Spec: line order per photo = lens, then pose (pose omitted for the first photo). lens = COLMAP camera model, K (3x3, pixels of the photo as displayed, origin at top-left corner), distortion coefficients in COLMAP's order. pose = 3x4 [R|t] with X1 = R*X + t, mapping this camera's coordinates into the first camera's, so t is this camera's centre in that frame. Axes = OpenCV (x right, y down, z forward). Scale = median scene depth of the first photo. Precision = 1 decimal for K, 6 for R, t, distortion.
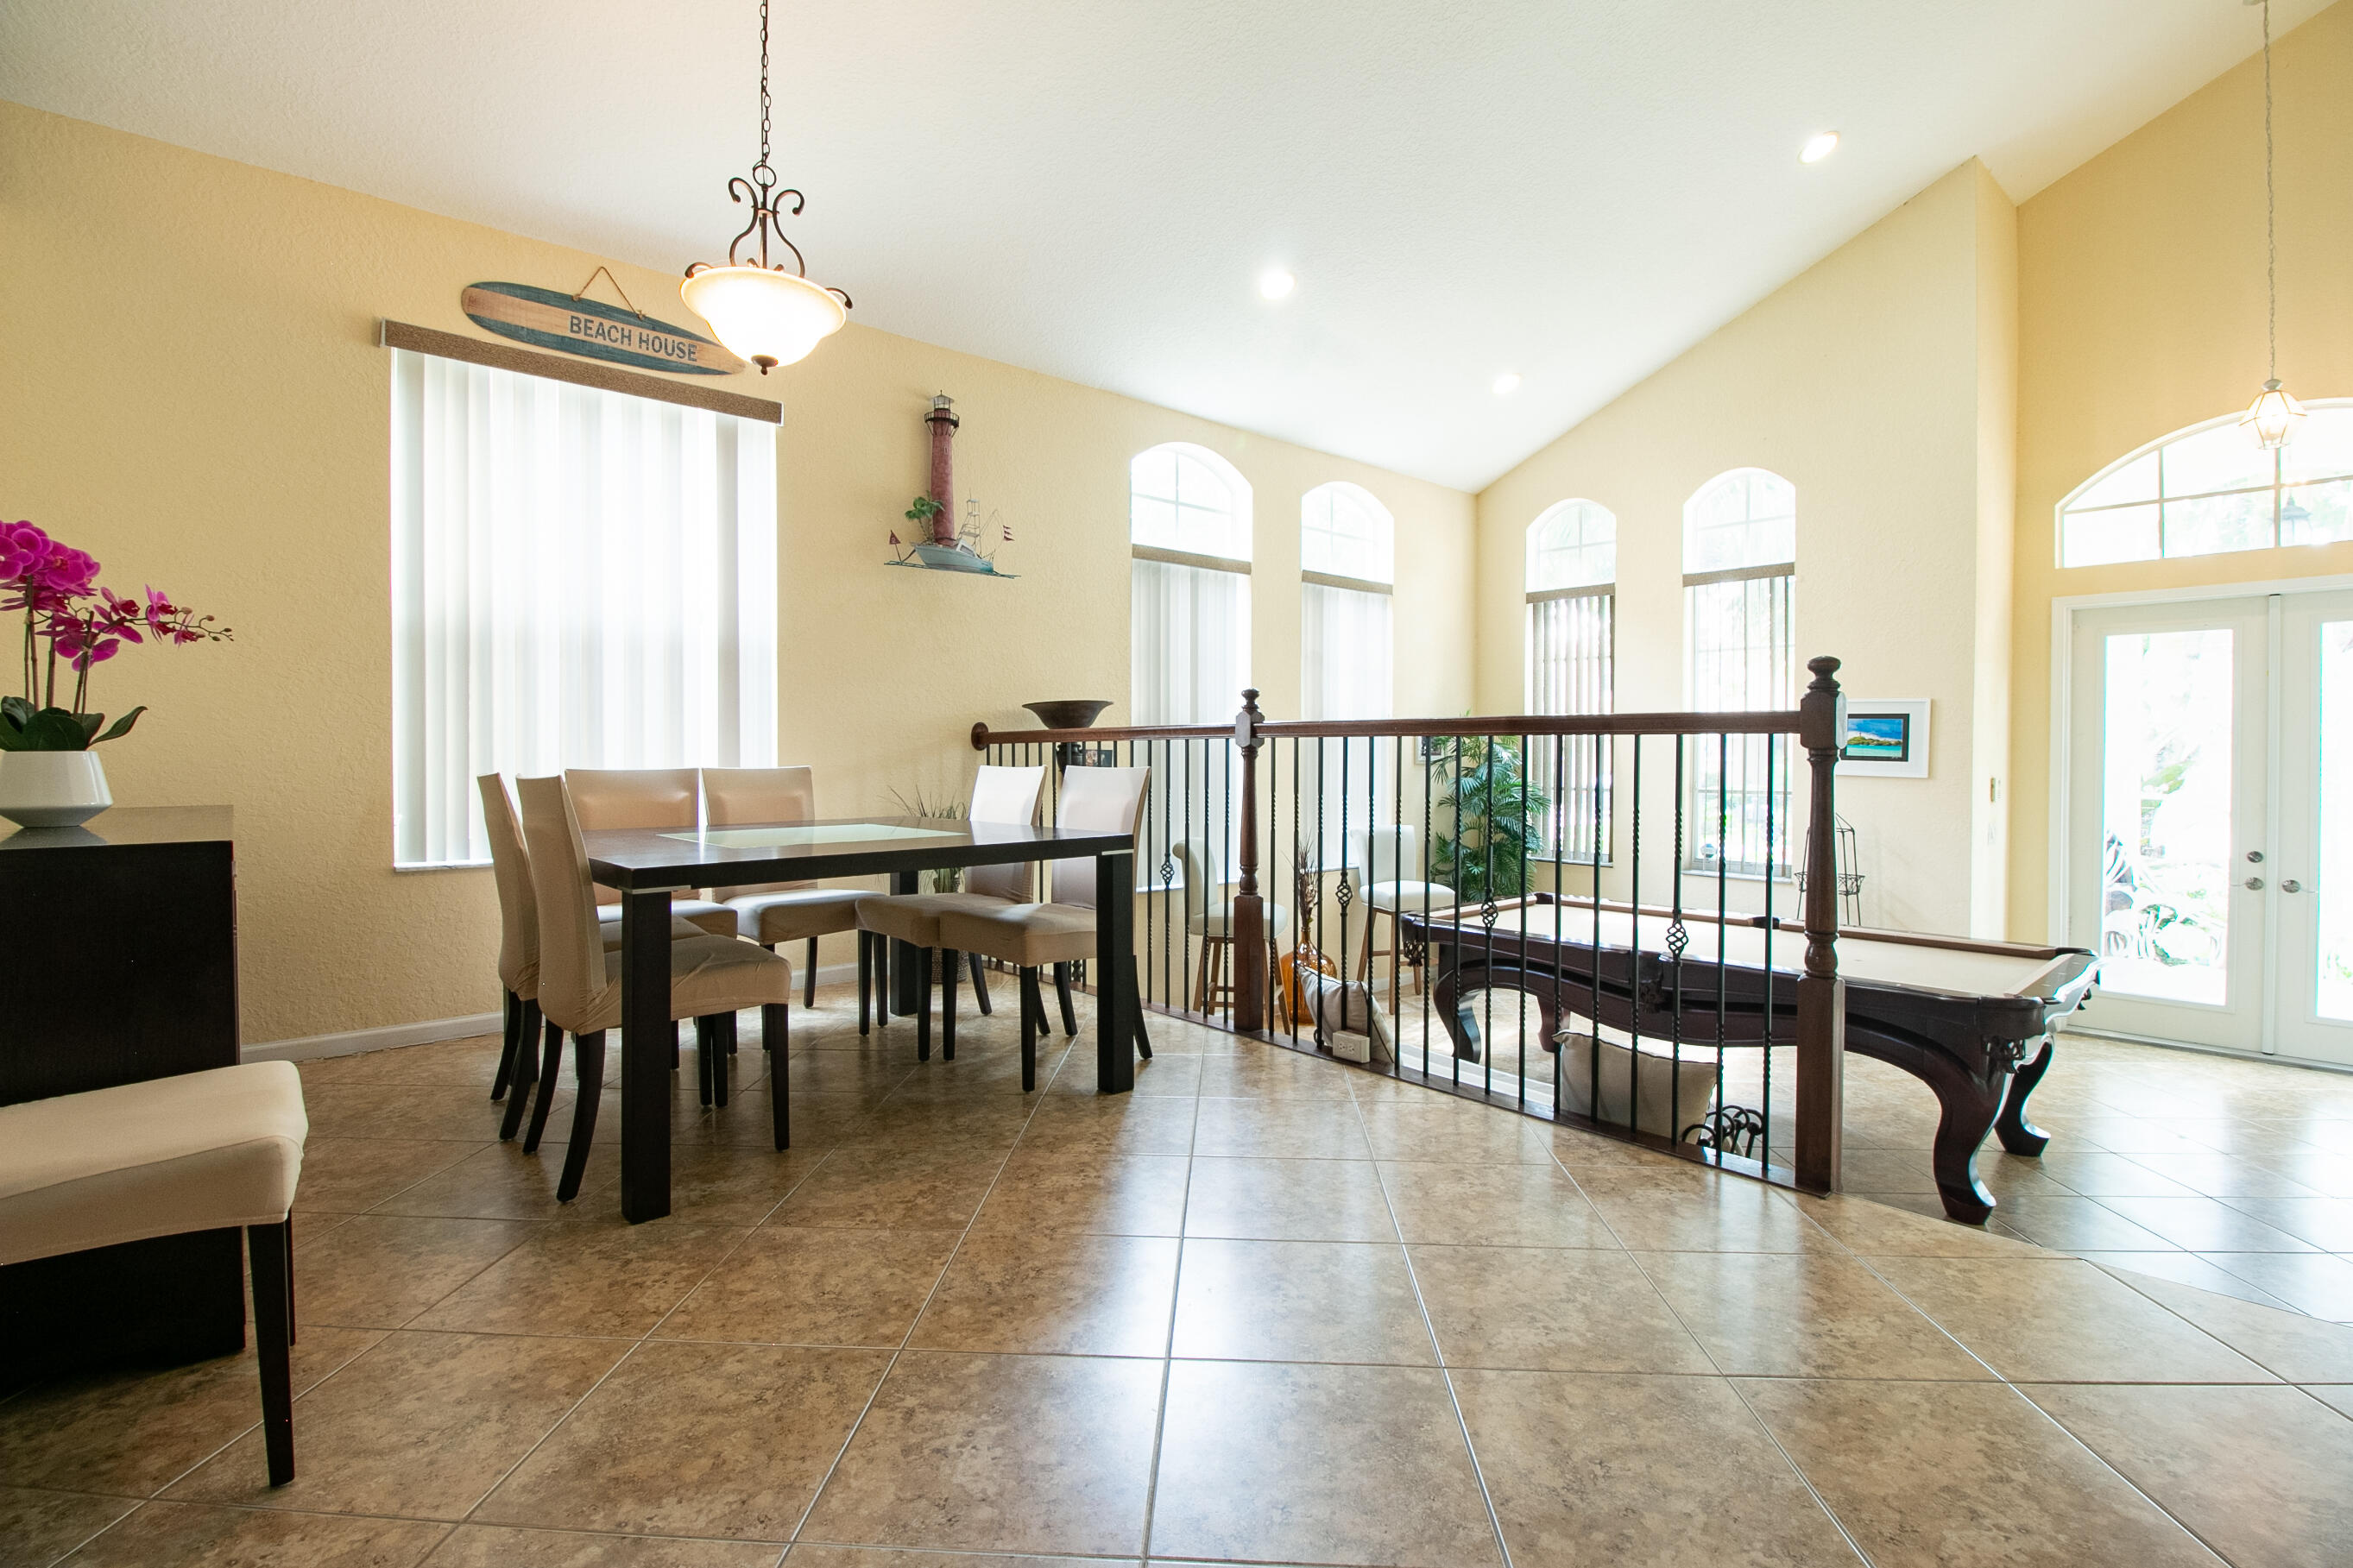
lens RADIAL K [[1102.4, 0, 1183.3], [0, 1102.4, 769.1], [0, 0, 1]] dist [0.002048, -0.011274]
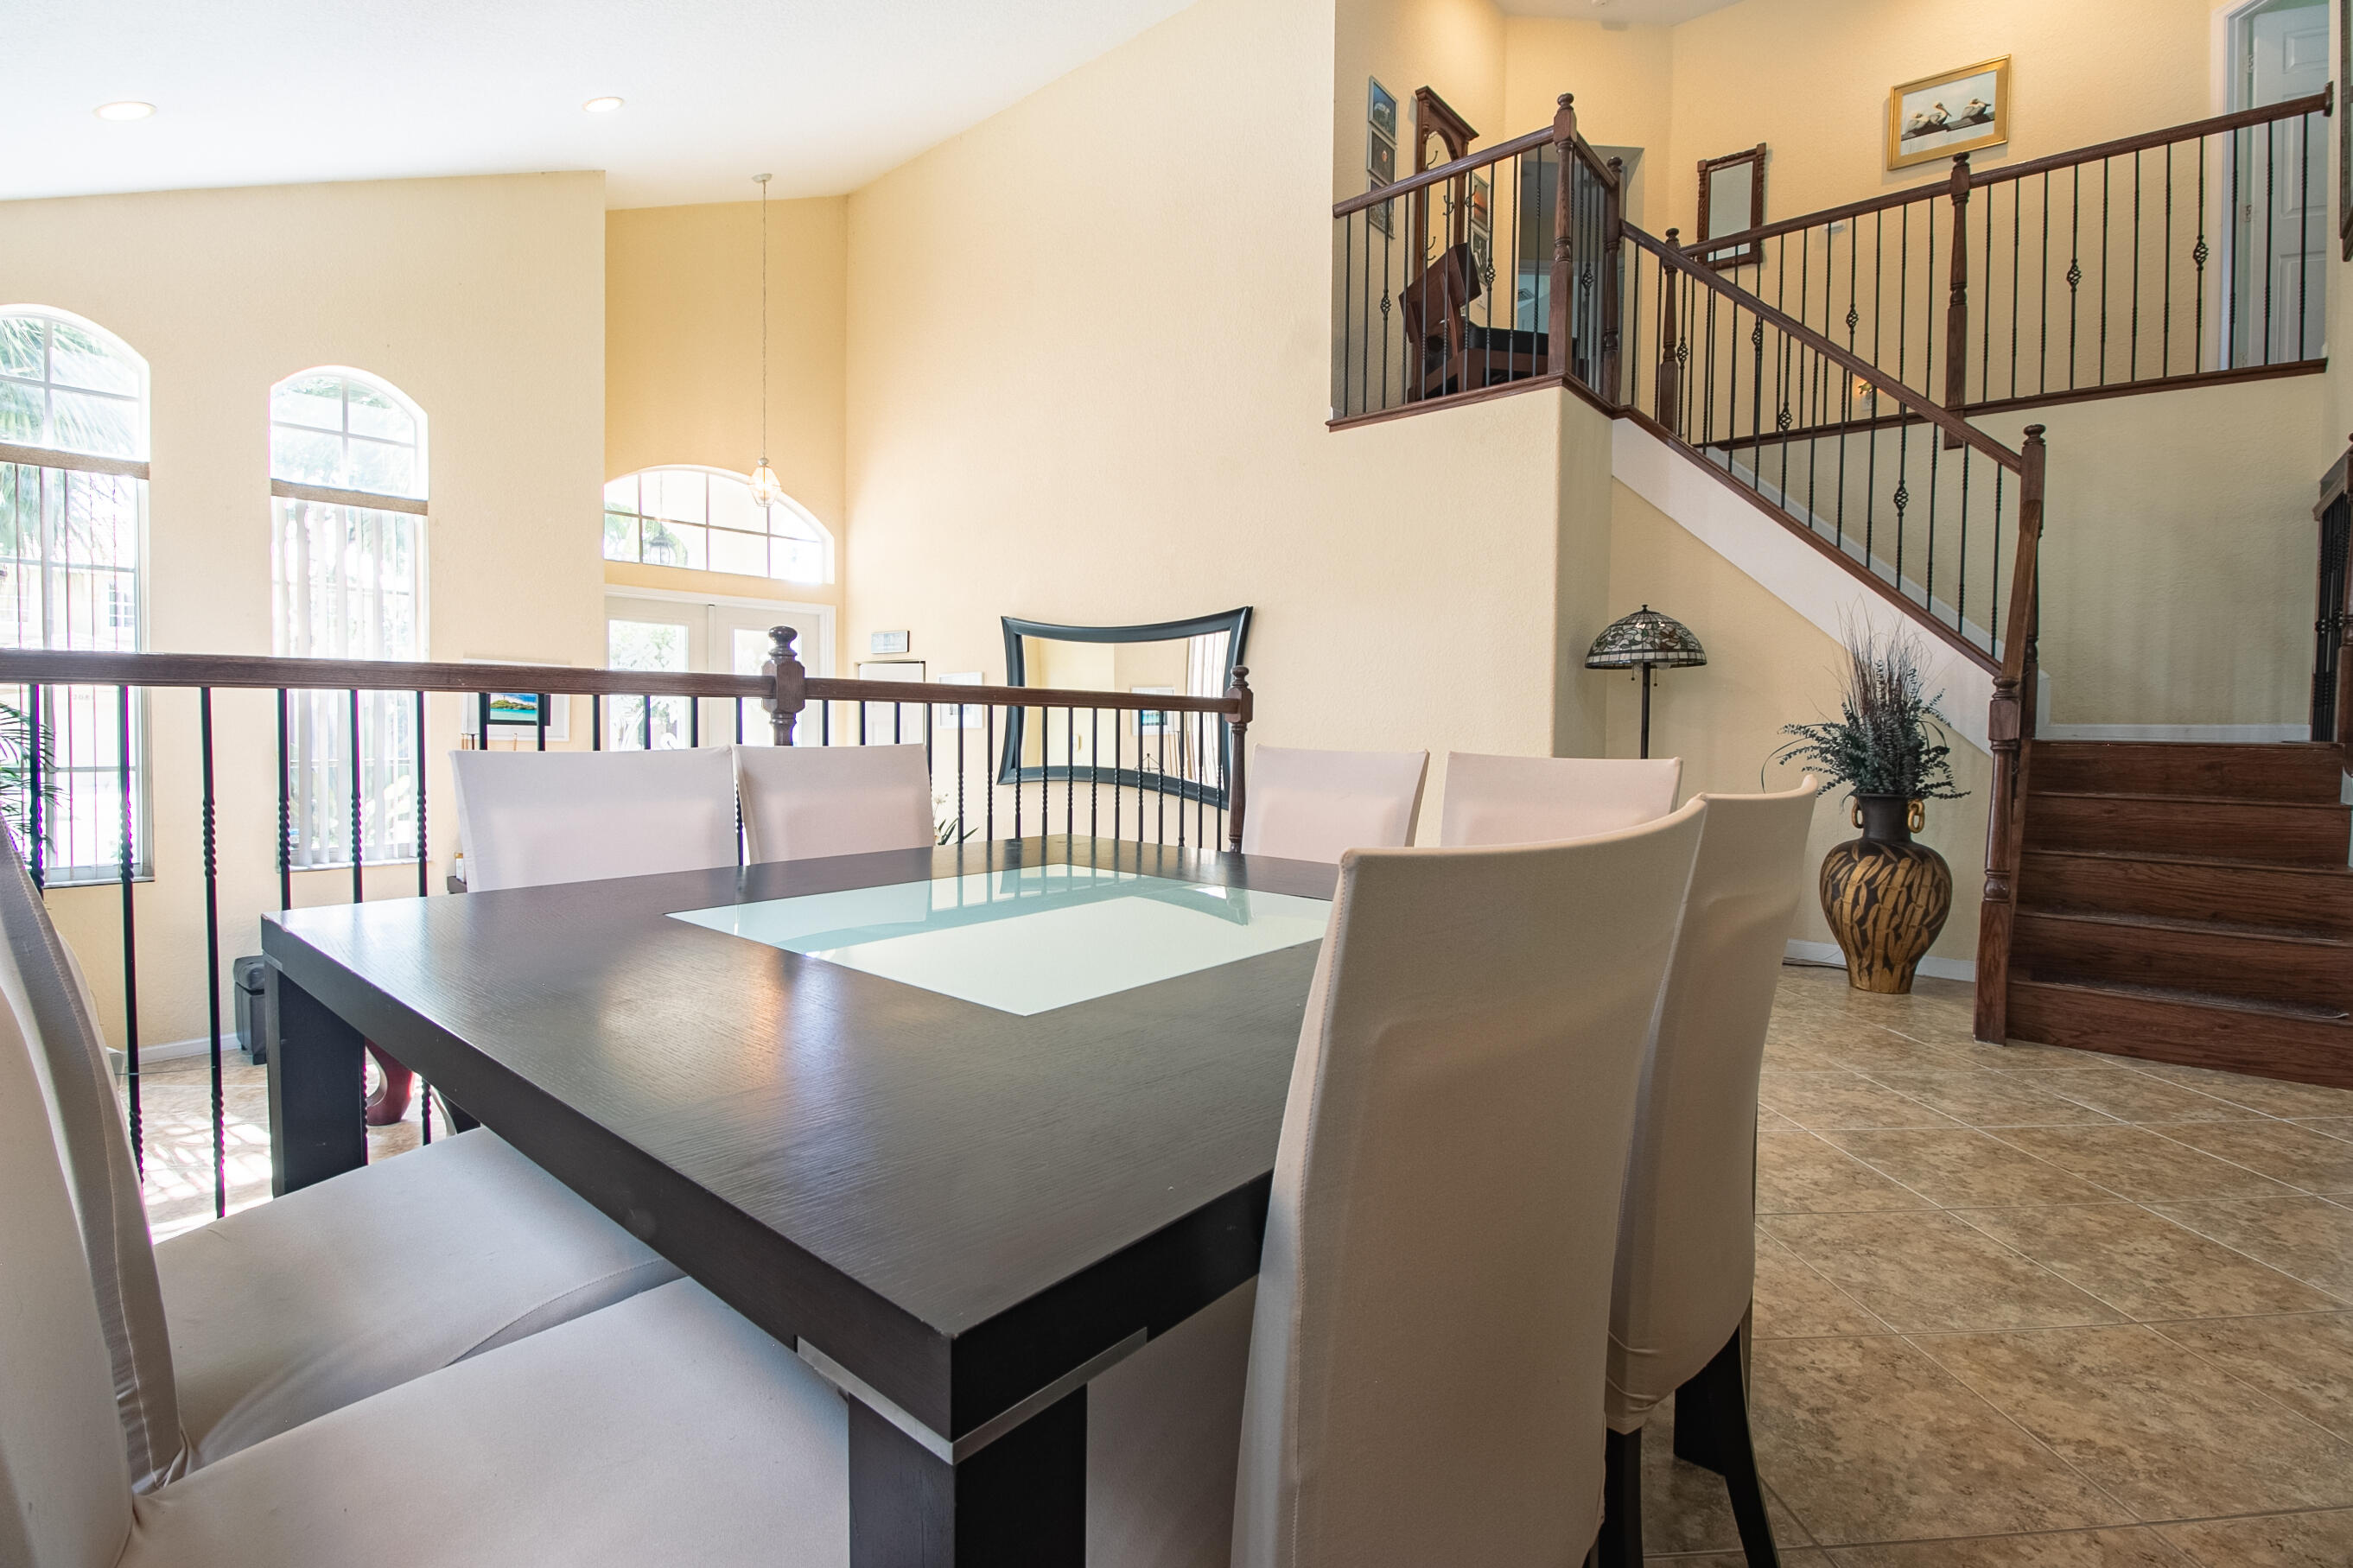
lens RADIAL K [[1102.4, 0, 1183.3], [0, 1102.4, 769.1], [0, 0, 1]] dist [0.002048, -0.011274]
pose [[-0.143330, -0.044964, 0.988653, -0.661222], [0.005906, 0.998911, 0.046286, -0.014737], [-0.989657, 0.012473, -0.142909, 0.868701]]
